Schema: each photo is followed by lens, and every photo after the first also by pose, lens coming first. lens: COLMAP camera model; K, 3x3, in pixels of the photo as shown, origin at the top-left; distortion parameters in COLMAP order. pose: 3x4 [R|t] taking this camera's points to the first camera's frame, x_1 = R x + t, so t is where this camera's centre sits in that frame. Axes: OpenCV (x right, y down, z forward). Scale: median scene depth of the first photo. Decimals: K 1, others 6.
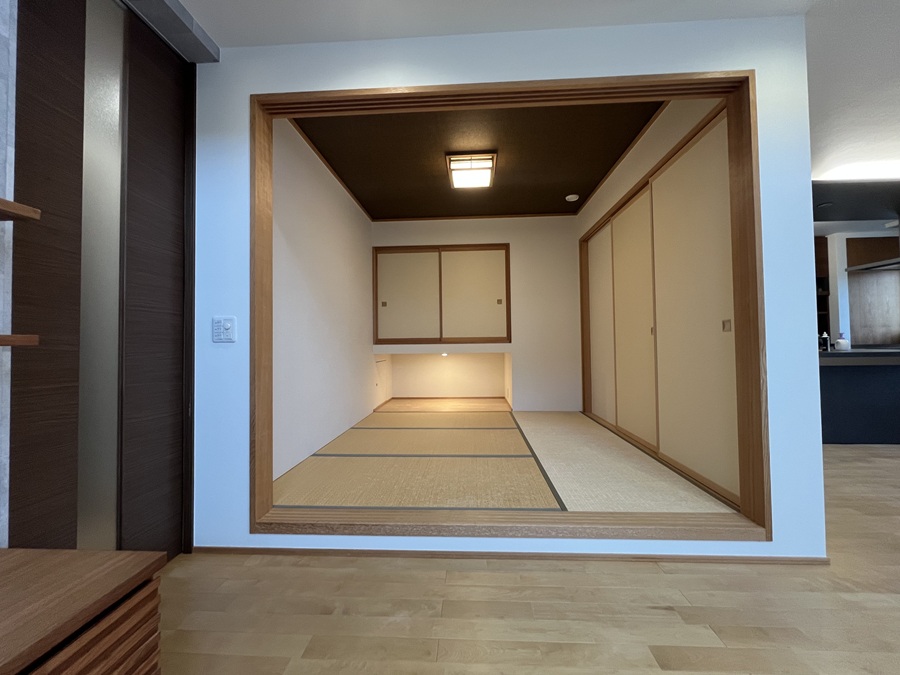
lens RADIAL K [[360.7, 0, 450.4], [0, 360.7, 336.1], [0, 0, 1]] dist [-0.000265, -0.000164]
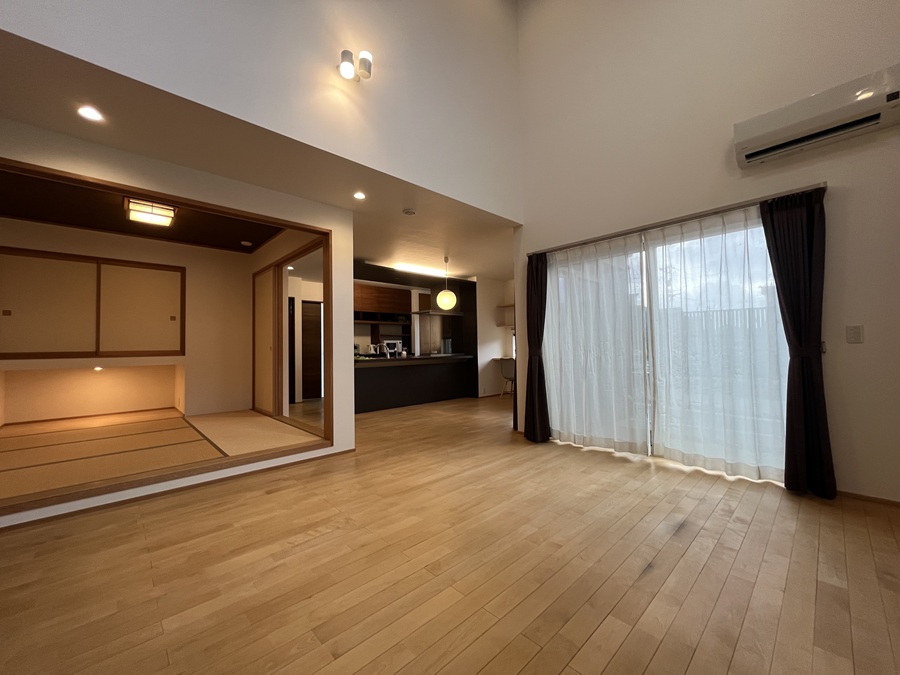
lens RADIAL K [[360.7, 0, 452.7], [0, 360.7, 335.4], [0, 0, 1]] dist [-0.000265, -0.000164]
pose [[0.681057, 0.027372, 0.731719, -0.087010], [-0.007054, 0.999500, -0.030823, -0.015215], [-0.732197, 0.015831, 0.680909, -0.376487]]
